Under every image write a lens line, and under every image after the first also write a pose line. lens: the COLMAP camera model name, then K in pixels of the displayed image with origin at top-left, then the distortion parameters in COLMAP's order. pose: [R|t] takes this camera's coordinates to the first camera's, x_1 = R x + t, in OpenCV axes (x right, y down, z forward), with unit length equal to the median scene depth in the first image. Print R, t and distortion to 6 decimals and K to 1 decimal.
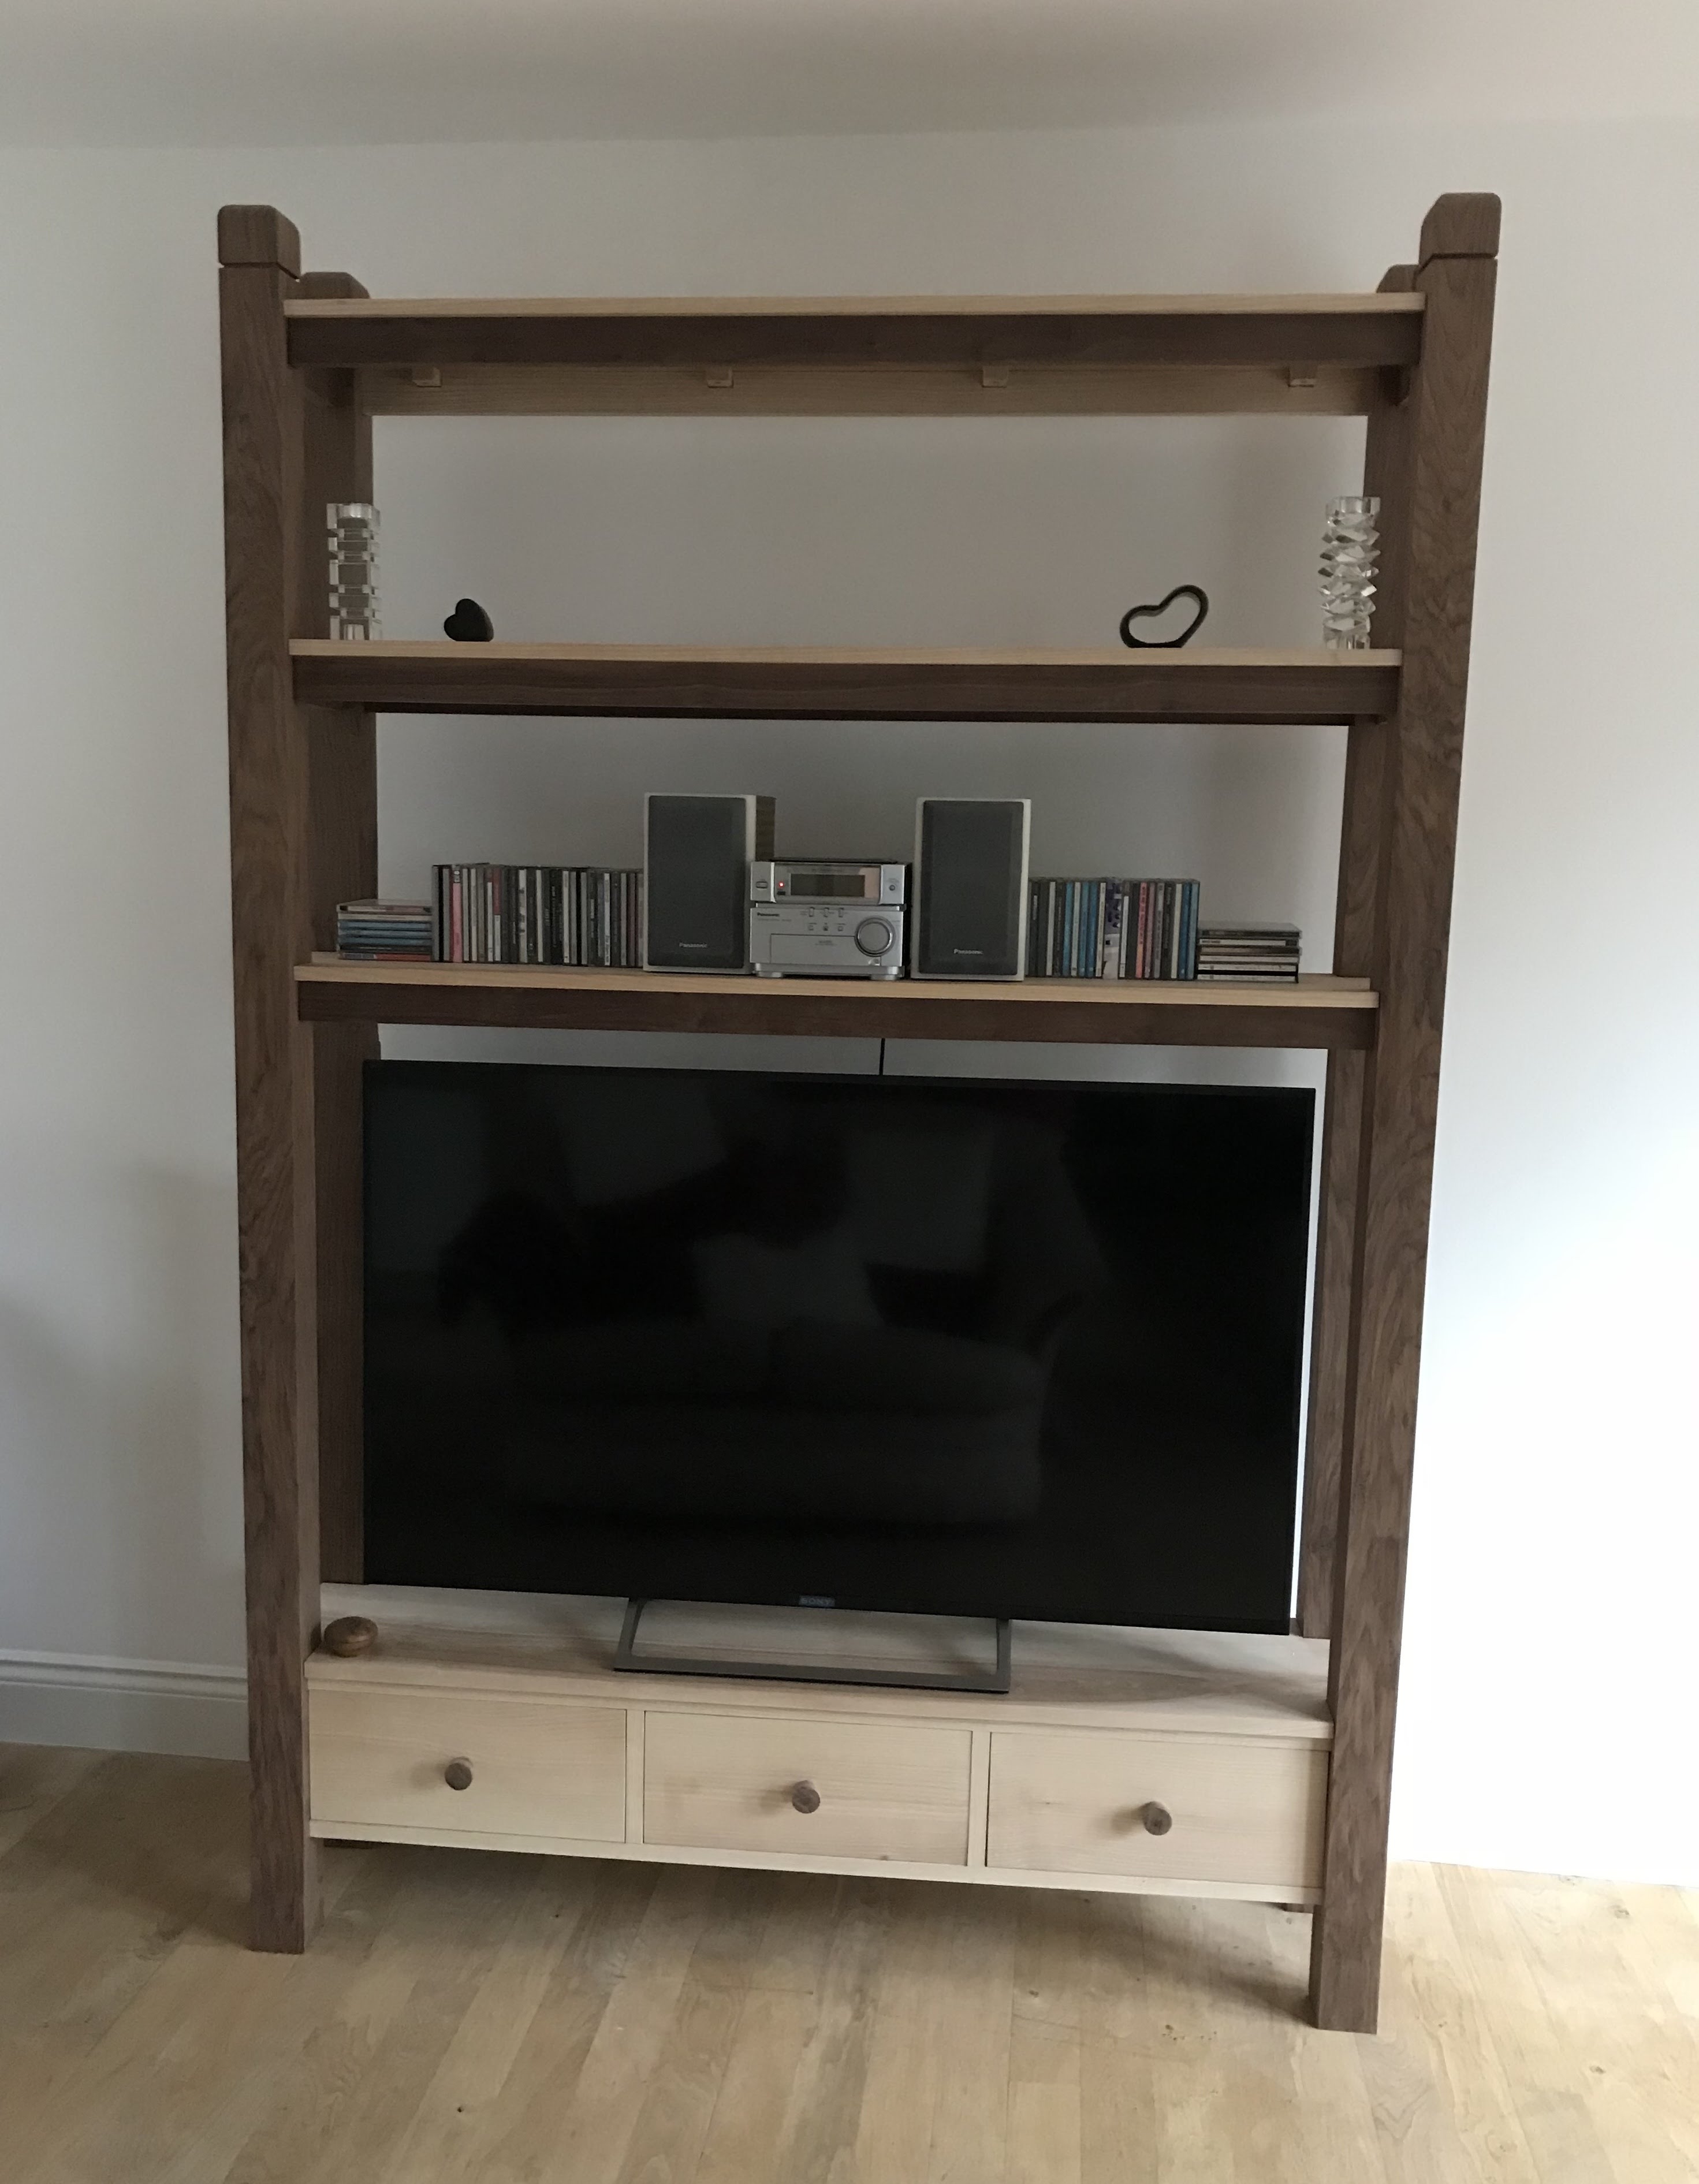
lens RADIAL K [[1901.8, 0, 854.4], [0, 1901.8, 1096.0], [0, 0, 1]] dist [0.012514, -0.027021]
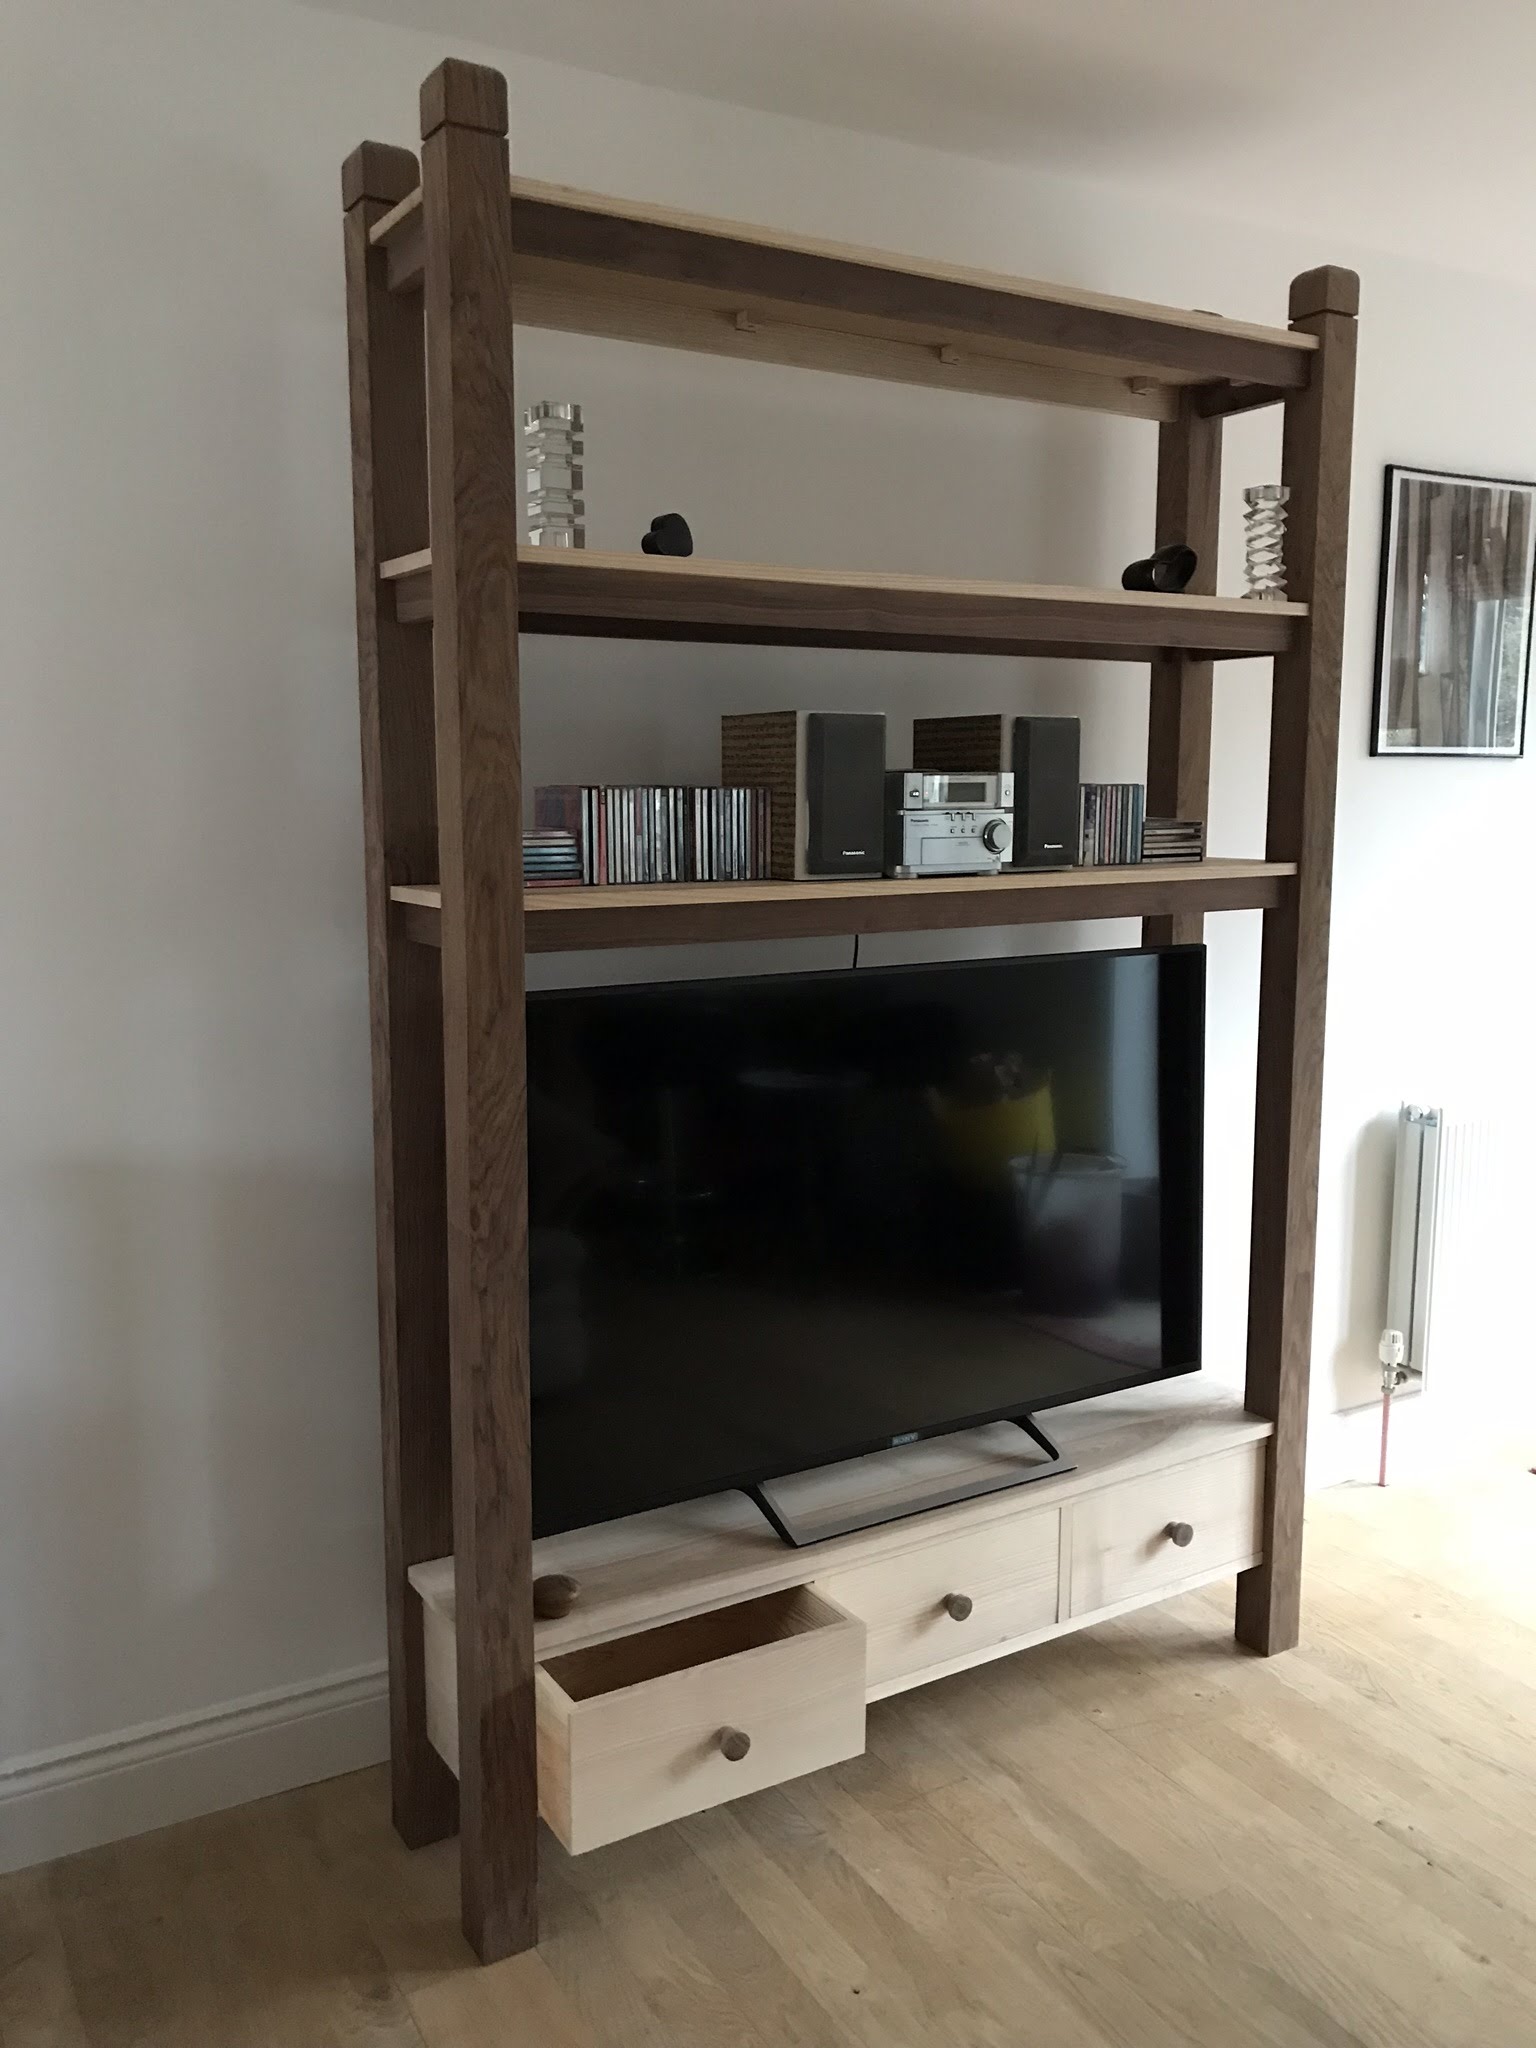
lens RADIAL K [[1663.9, 0, 752.4], [0, 1663.9, 1015.4], [0, 0, 1]] dist [0.028269, -0.045897]
pose [[0.802448, -0.102890, 0.587785, -0.682100], [0.102767, 0.994134, 0.033722, -0.024980], [-0.587806, 0.033345, 0.808314, 0.269623]]
